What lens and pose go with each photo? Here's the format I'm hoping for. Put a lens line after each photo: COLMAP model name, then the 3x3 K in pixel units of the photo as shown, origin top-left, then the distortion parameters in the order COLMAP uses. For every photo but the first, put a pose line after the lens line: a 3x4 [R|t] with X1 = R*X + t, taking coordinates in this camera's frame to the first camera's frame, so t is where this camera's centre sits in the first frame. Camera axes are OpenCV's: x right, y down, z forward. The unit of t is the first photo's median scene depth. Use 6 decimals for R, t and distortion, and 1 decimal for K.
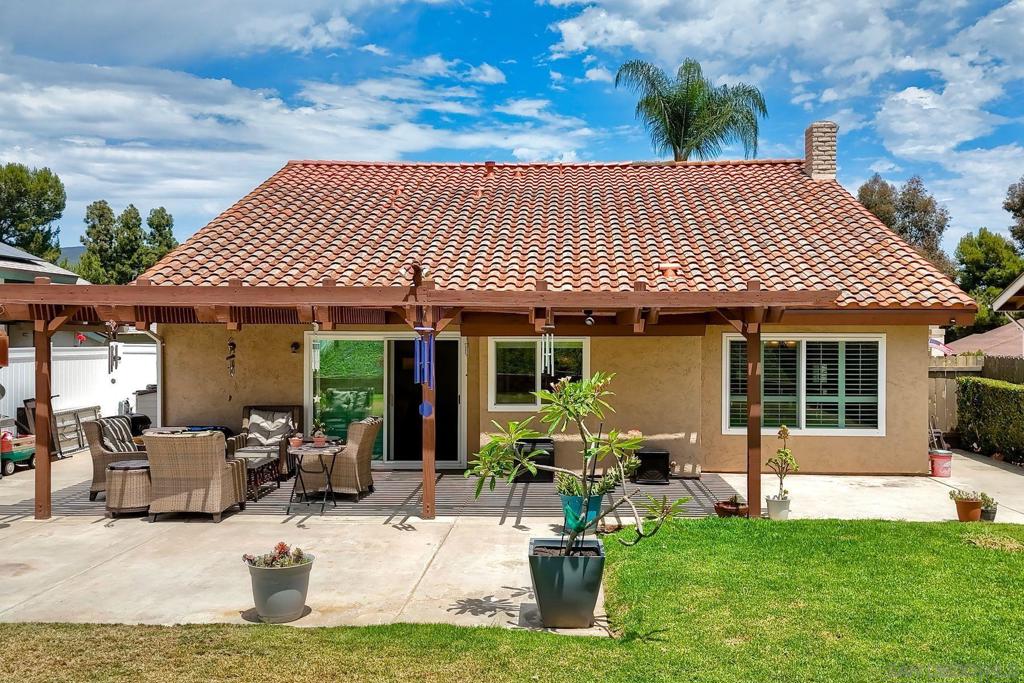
lens RADIAL K [[899.6, 0, 549.6], [0, 899.6, 343.1], [0, 0, 1]] dist [0.076579, -0.087214]
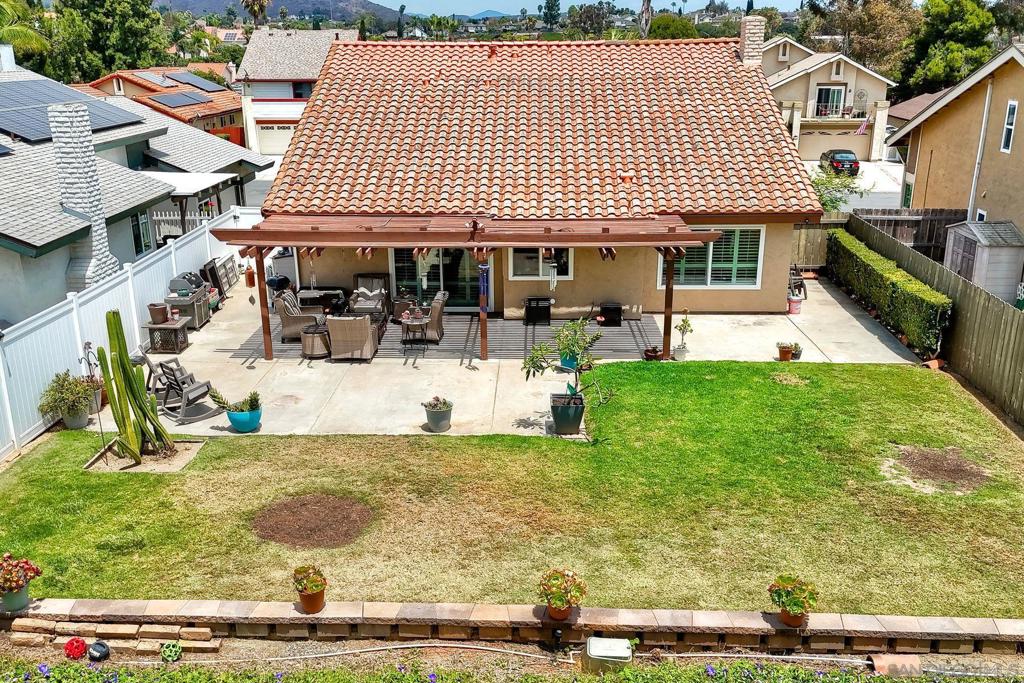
lens RADIAL K [[894.7, 0, 512.0], [0, 894.7, 341.5], [0, 0, 1]] dist [0.083780, -0.121429]
pose [[0.999949, -0.006789, -0.007502, -0.048949], [0.008702, 0.955349, 0.295351, -0.273717], [0.005161, -0.295401, 0.955359, -0.514388]]
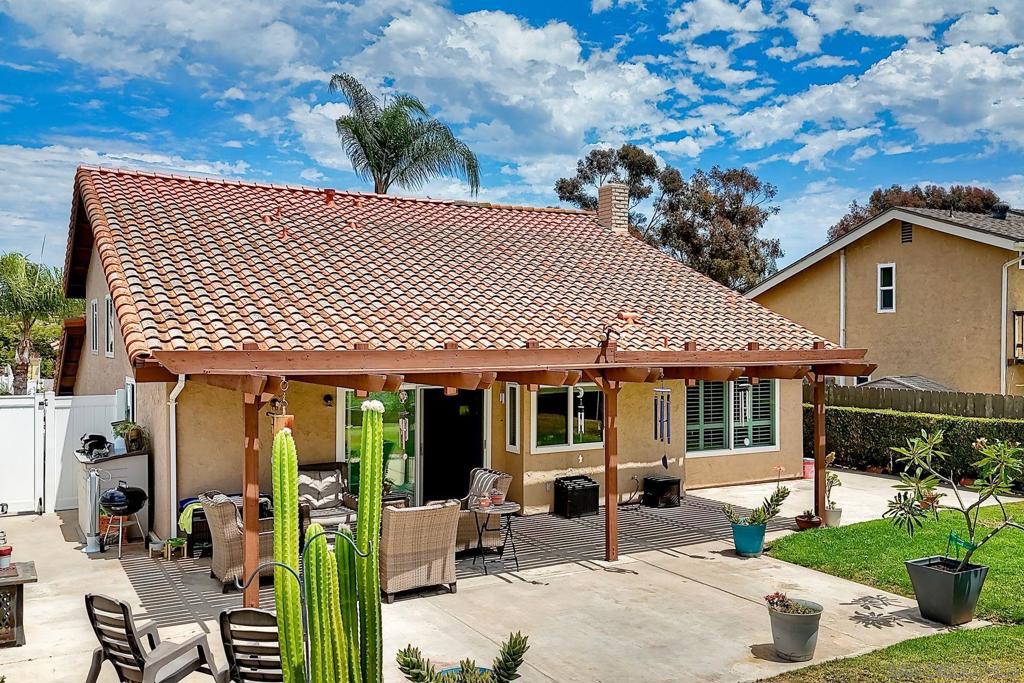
lens RADIAL K [[899.6, 0, 549.6], [0, 899.6, 343.1], [0, 0, 1]] dist [0.076579, -0.087214]
pose [[0.847091, -0.007945, 0.531389, -0.589597], [0.009547, 0.999954, -0.000269, -0.052760], [-0.531362, 0.005301, 0.847128, 0.081774]]
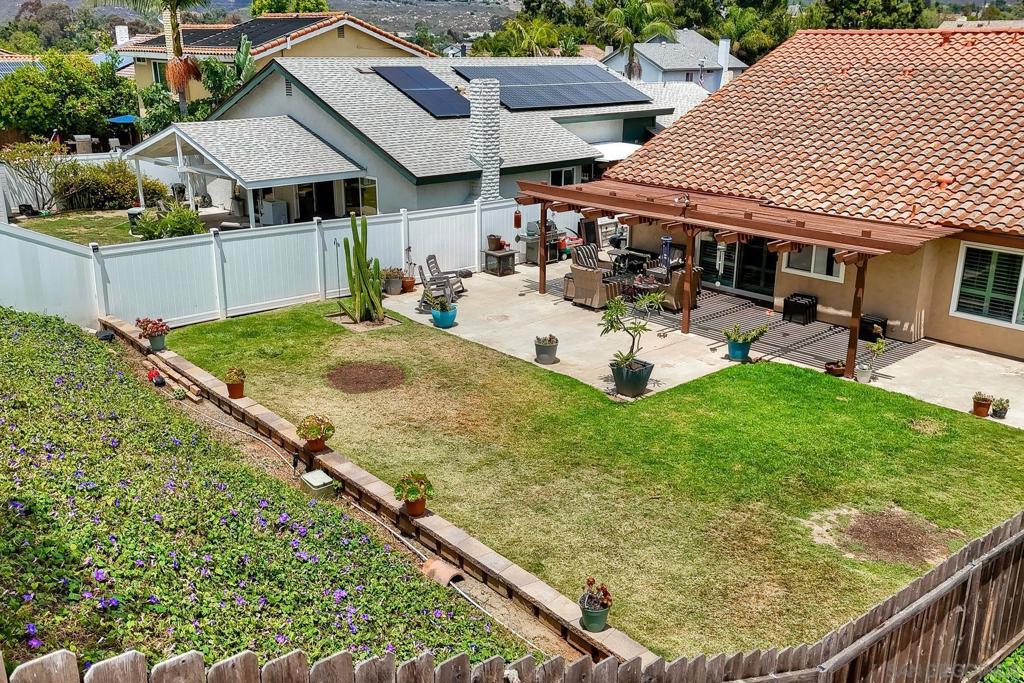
lens RADIAL K [[902.4, 0, 512.0], [0, 902.4, 341.5], [0, 0, 1]] dist [0.076171, -0.087485]
pose [[0.682480, 0.225106, -0.695376, 0.700251], [-0.011903, 0.954689, 0.297368, -0.256725], [0.730807, -0.194670, 0.654236, -0.368154]]
